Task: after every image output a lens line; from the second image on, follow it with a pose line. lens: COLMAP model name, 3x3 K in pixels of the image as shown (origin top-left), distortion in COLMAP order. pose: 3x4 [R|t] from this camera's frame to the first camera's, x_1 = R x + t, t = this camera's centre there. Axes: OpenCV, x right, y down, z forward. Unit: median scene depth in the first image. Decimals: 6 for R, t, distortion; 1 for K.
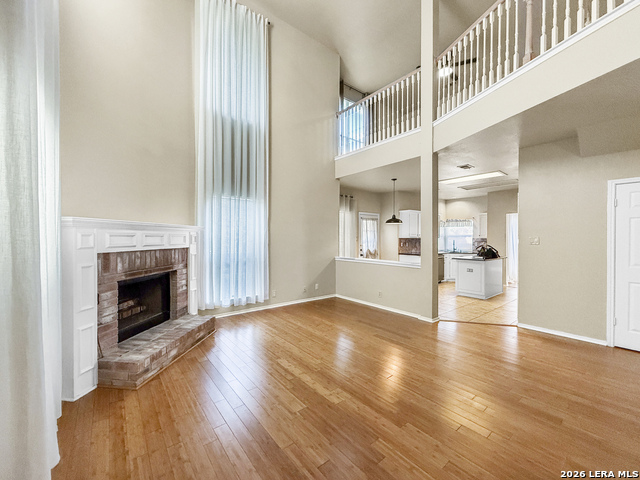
lens RADIAL K [[259.8, 0, 320.0], [0, 259.8, 240.0], [0, 0, 1]] dist [0.000139, 0.000008]
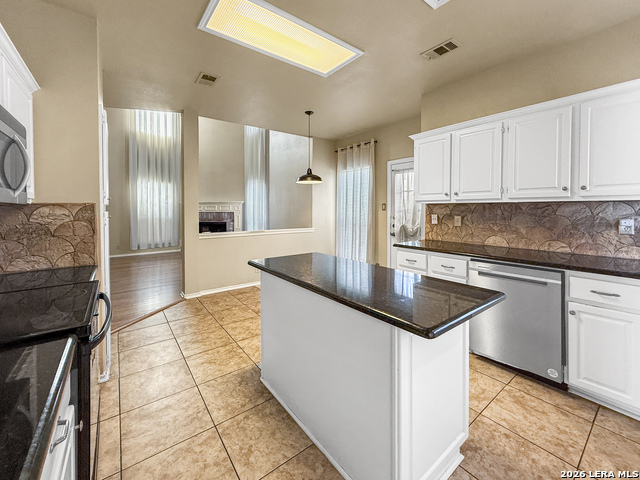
lens RADIAL K [[266.5, 0, 320.1], [0, 266.5, 213.1], [0, 0, 1]] dist [-0.000366, -0.000038]
pose [[-0.025371, 0.012434, -0.999601, 0.980828], [-0.006749, 0.999898, 0.012609, 0.004767], [0.999655, 0.007066, -0.025284, 1.098136]]
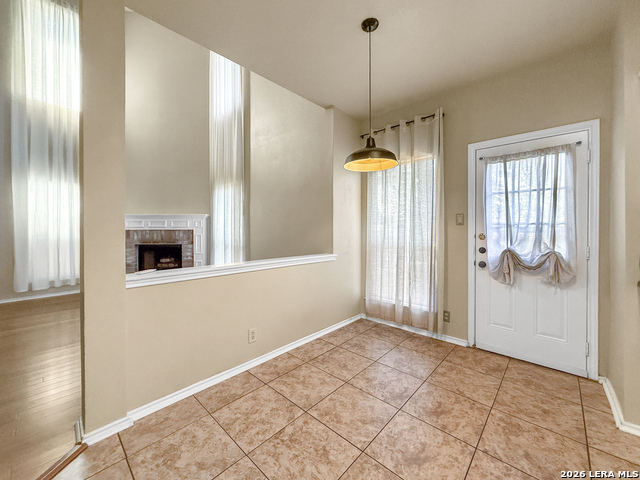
lens RADIAL K [[255.6, 0, 320.6], [0, 255.6, 229.7], [0, 0, 1]] dist [-0.020884, -0.000039]
pose [[0.142020, 0.001205, -0.989863, 0.603662], [-0.005555, 0.999984, 0.000420, 0.015261], [0.989848, 0.005439, 0.142024, 0.948110]]
